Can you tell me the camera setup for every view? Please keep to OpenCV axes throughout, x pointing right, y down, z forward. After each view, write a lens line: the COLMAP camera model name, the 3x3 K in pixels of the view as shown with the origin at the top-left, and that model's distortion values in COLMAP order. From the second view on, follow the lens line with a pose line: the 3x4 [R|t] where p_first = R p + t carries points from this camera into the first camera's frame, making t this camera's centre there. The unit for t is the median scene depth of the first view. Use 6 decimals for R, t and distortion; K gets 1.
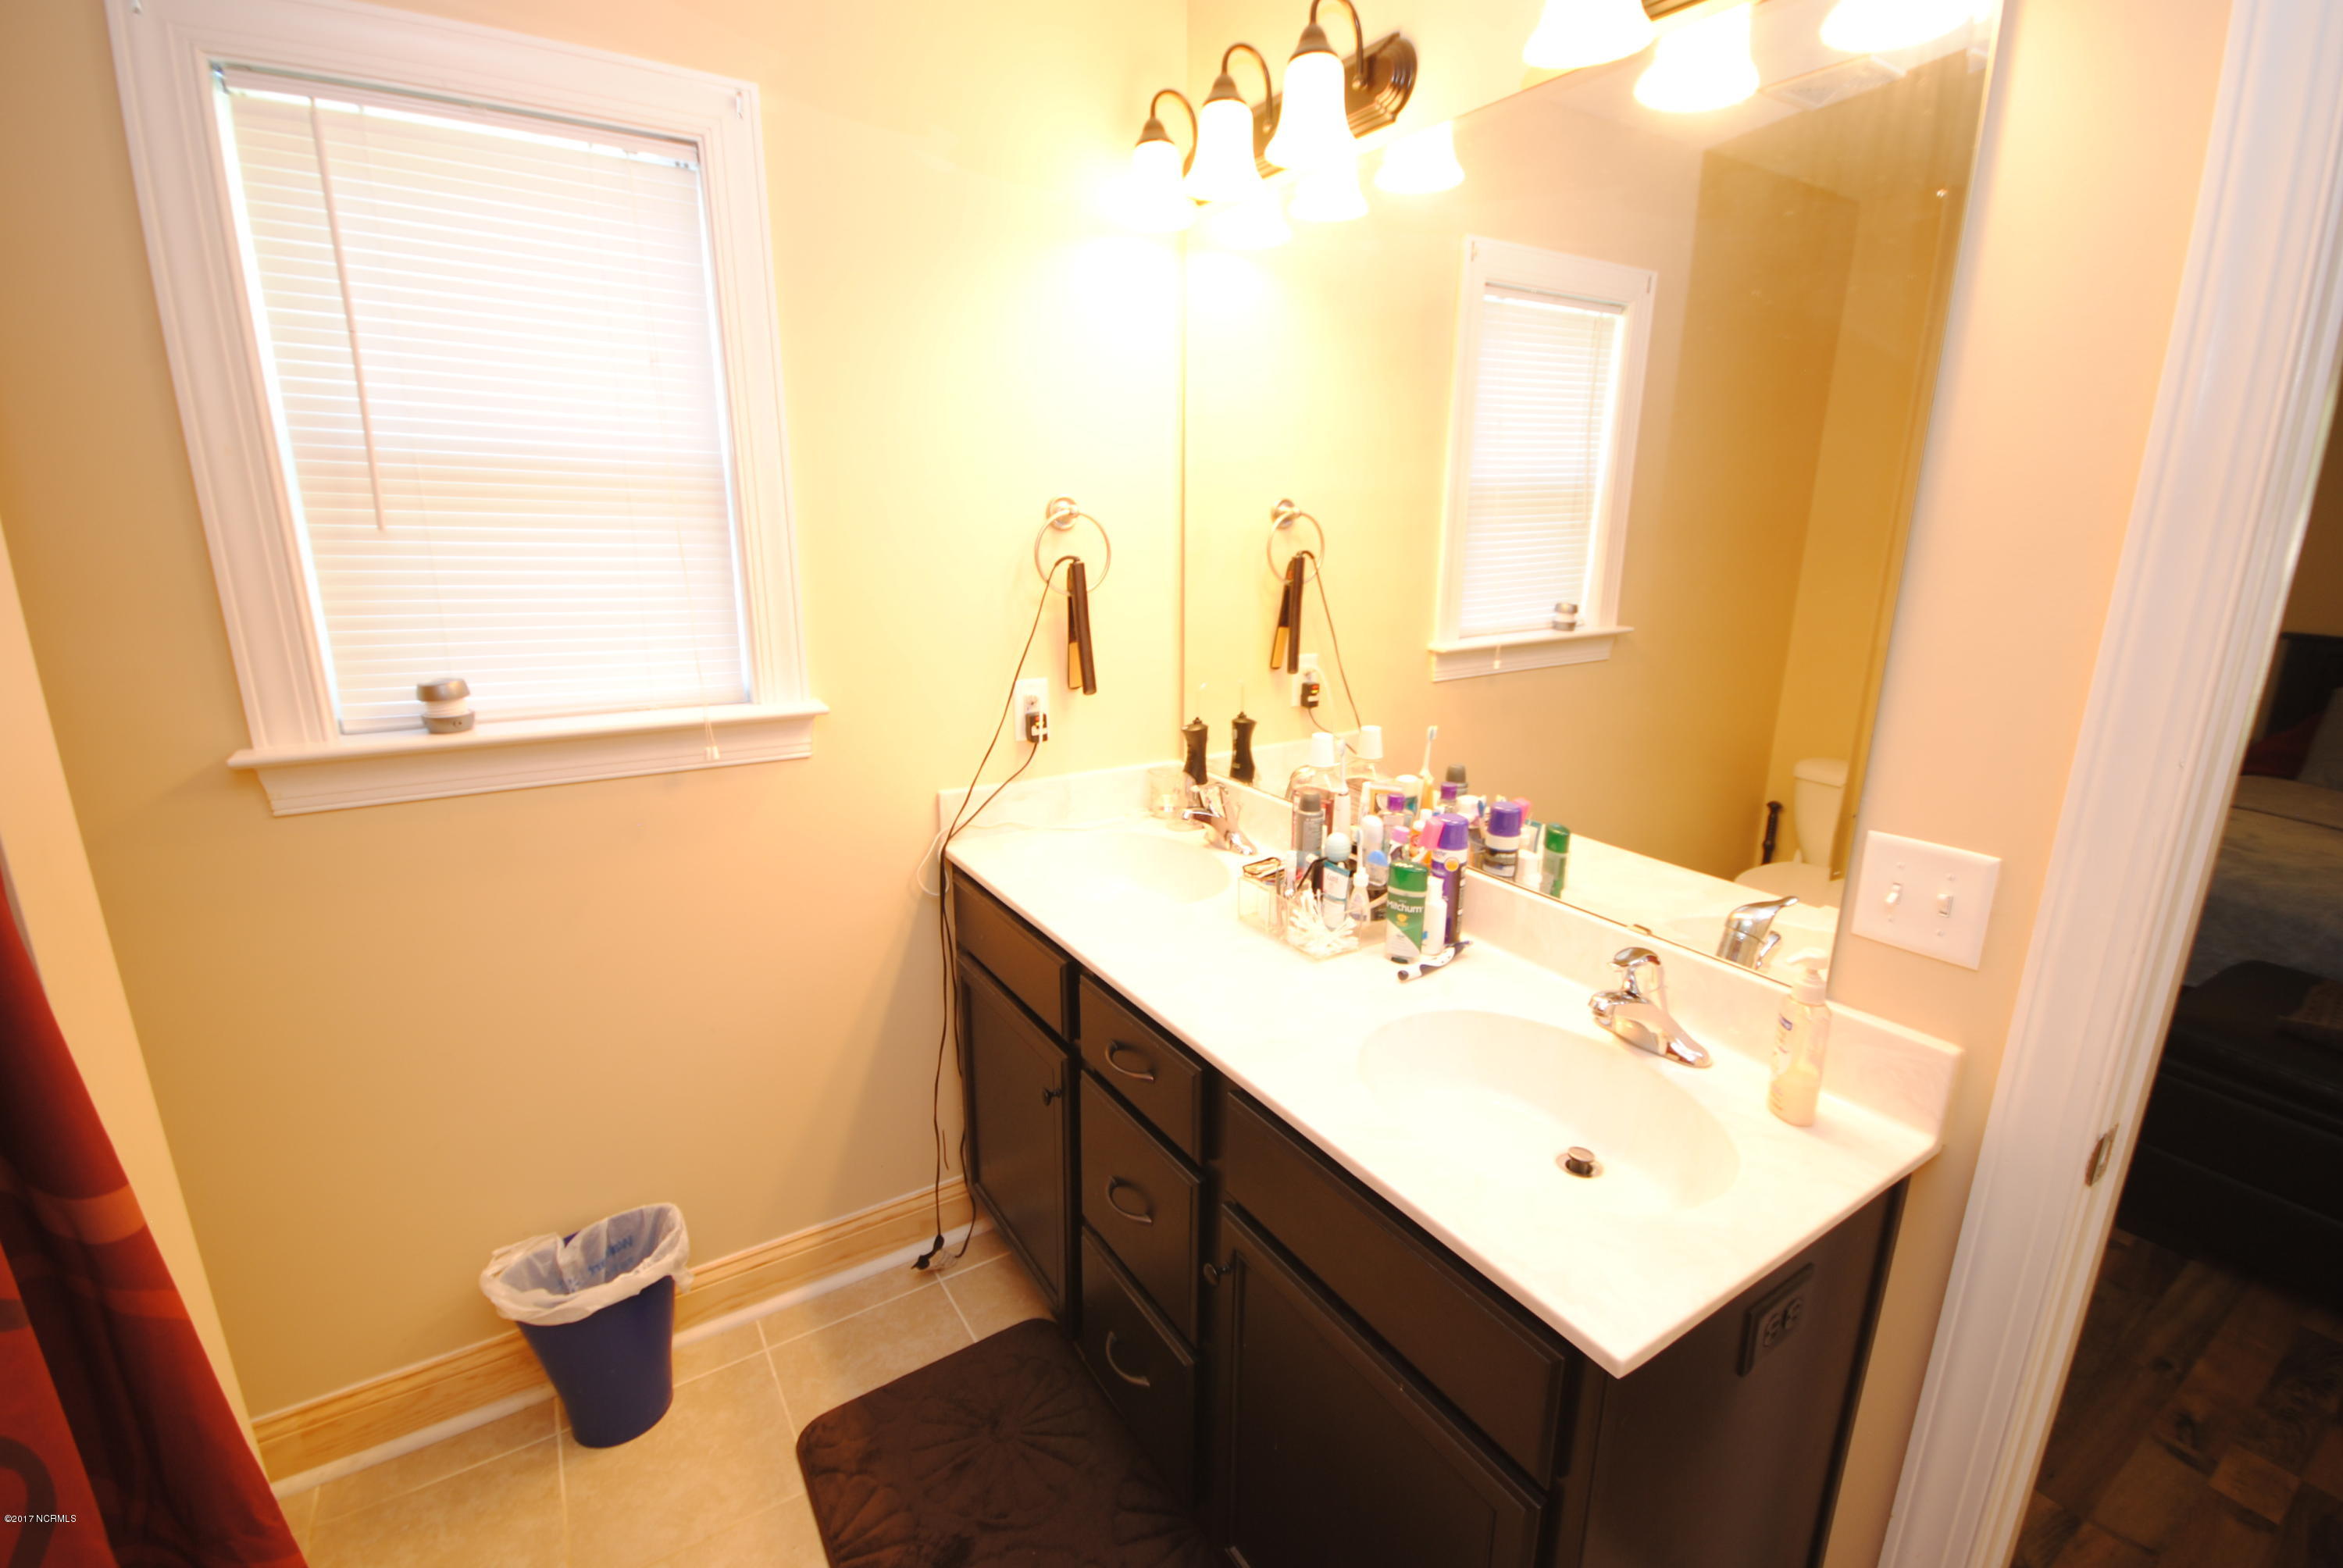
lens RADIAL K [[1024.8, 0, 1194.6], [0, 1024.8, 779.7], [0, 0, 1]] dist [0.000550, -0.010728]
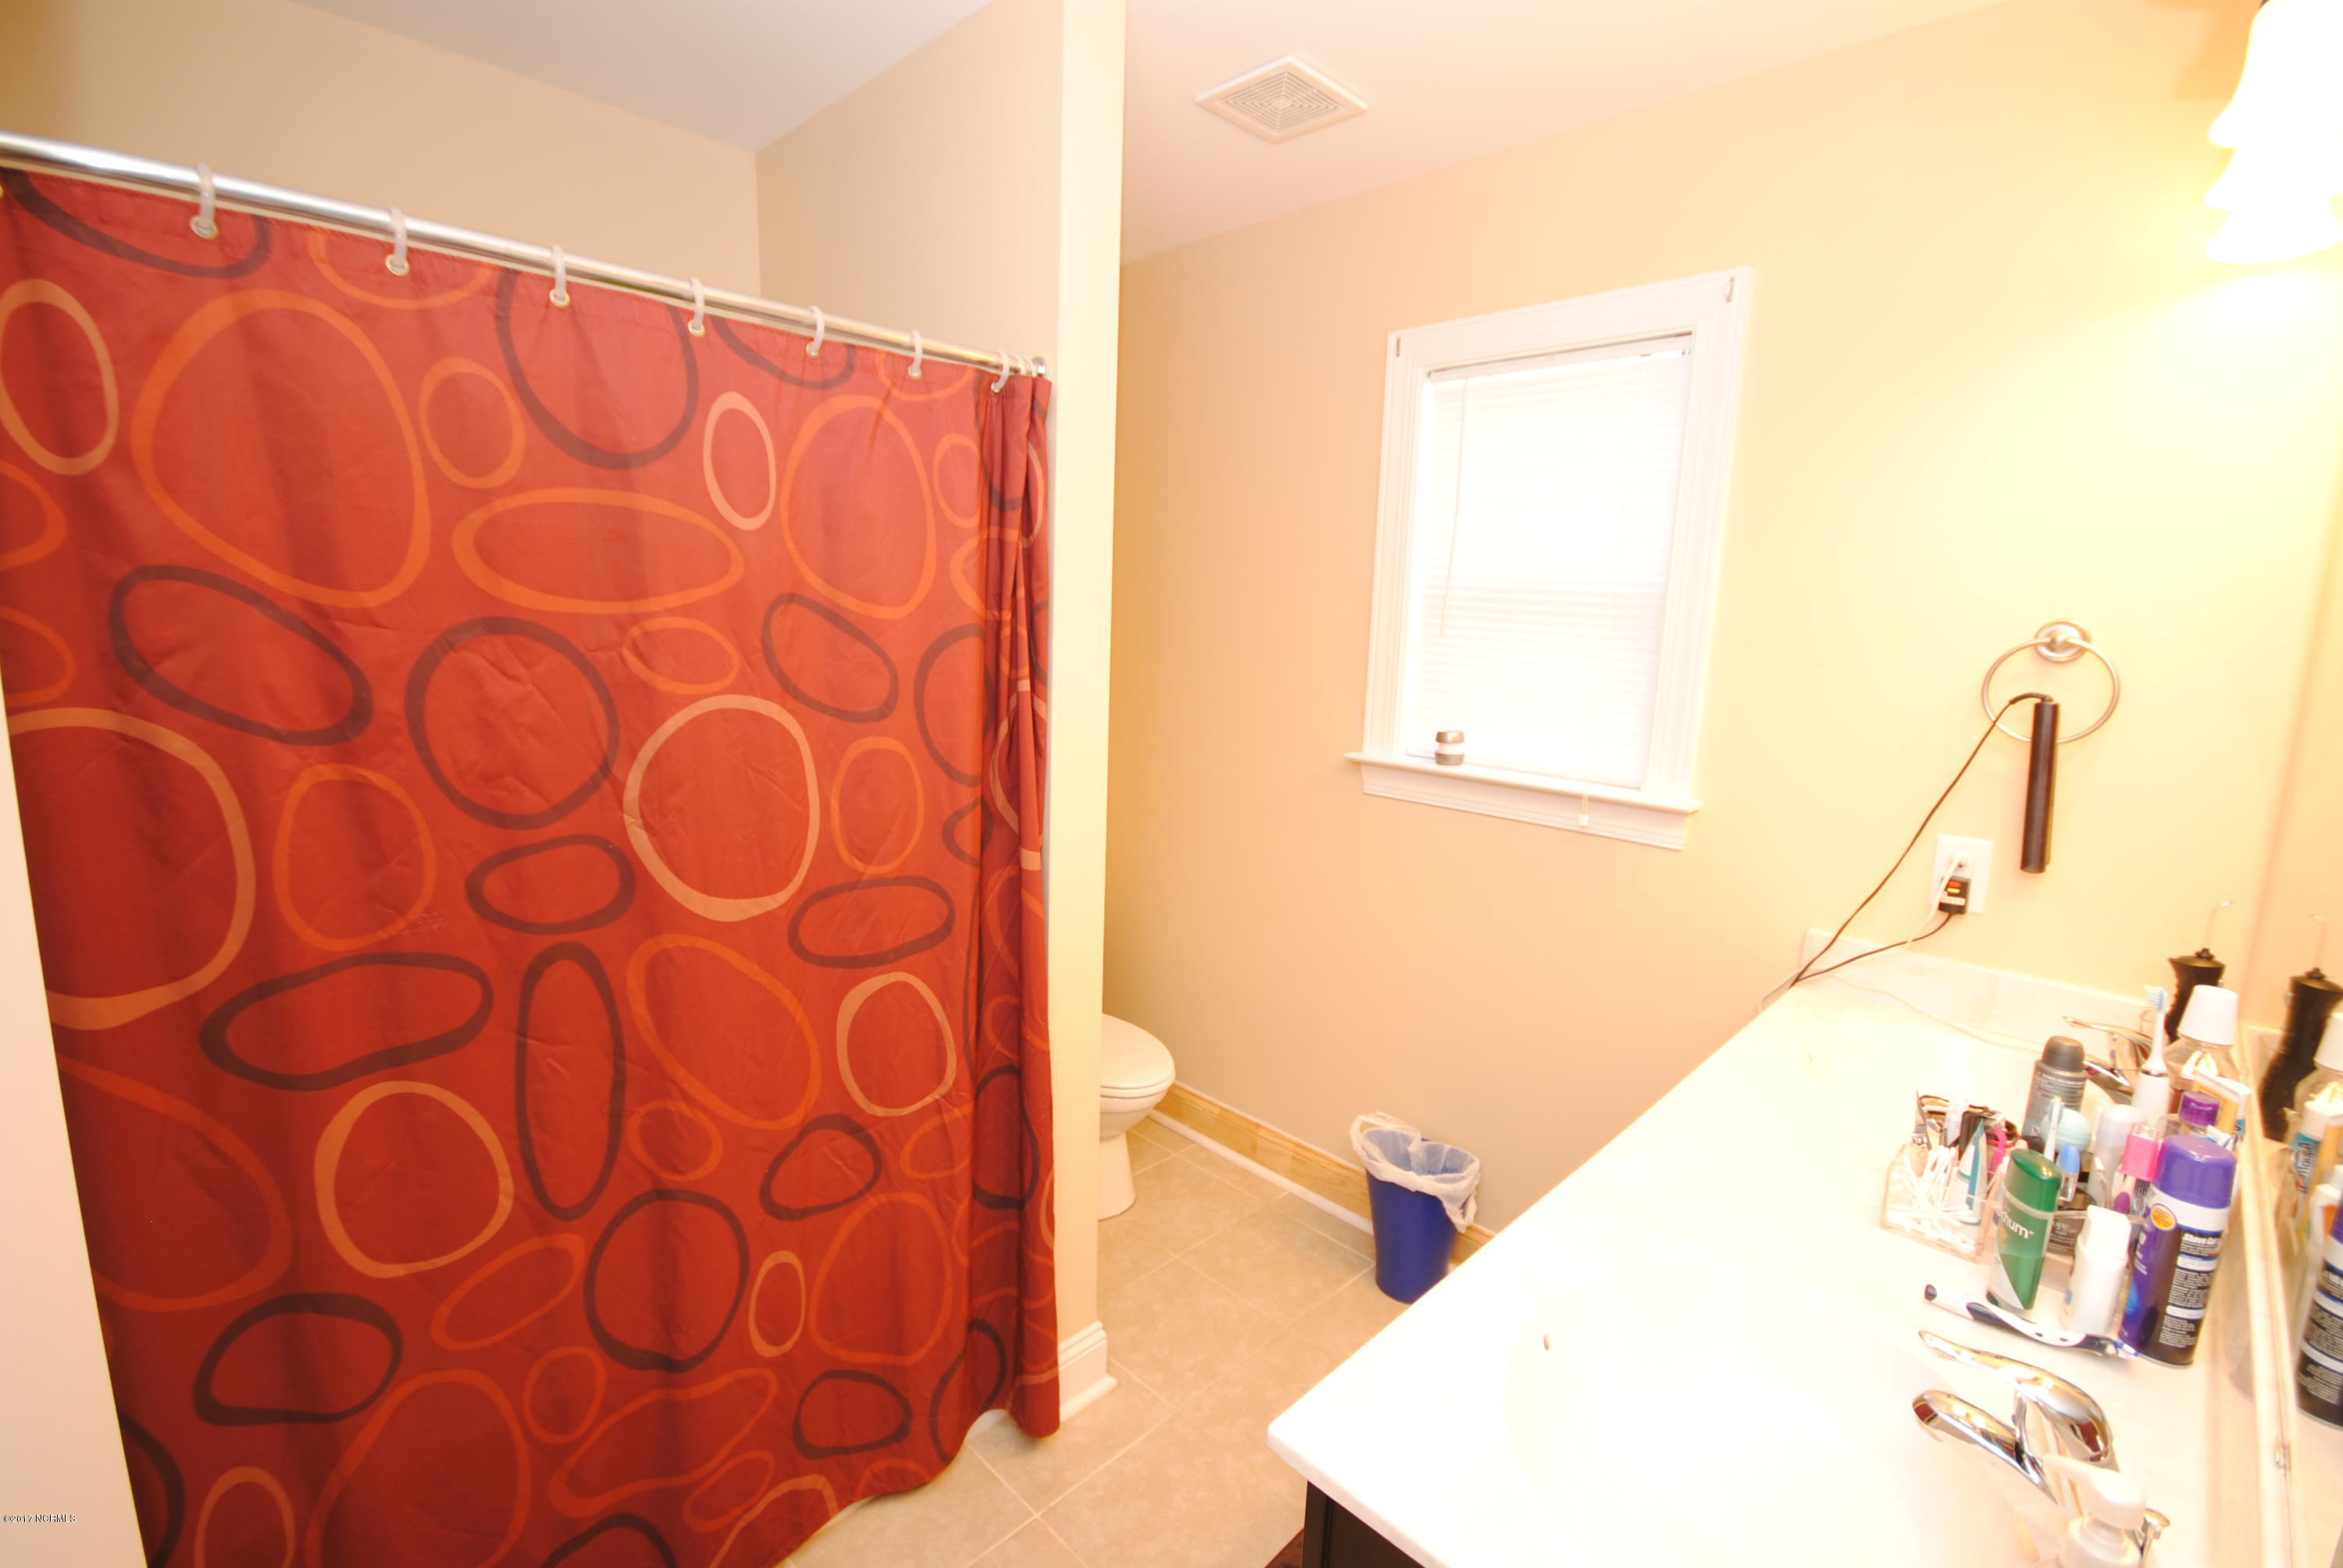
lens RADIAL K [[1024.8, 0, 1194.6], [0, 1024.8, 779.7], [0, 0, 1]] dist [0.000550, -0.010728]
pose [[0.219108, 0.153029, -0.963625, 0.600258], [-0.282863, 0.955173, 0.087370, -0.048008], [0.933799, 0.253431, 0.252573, 0.254304]]
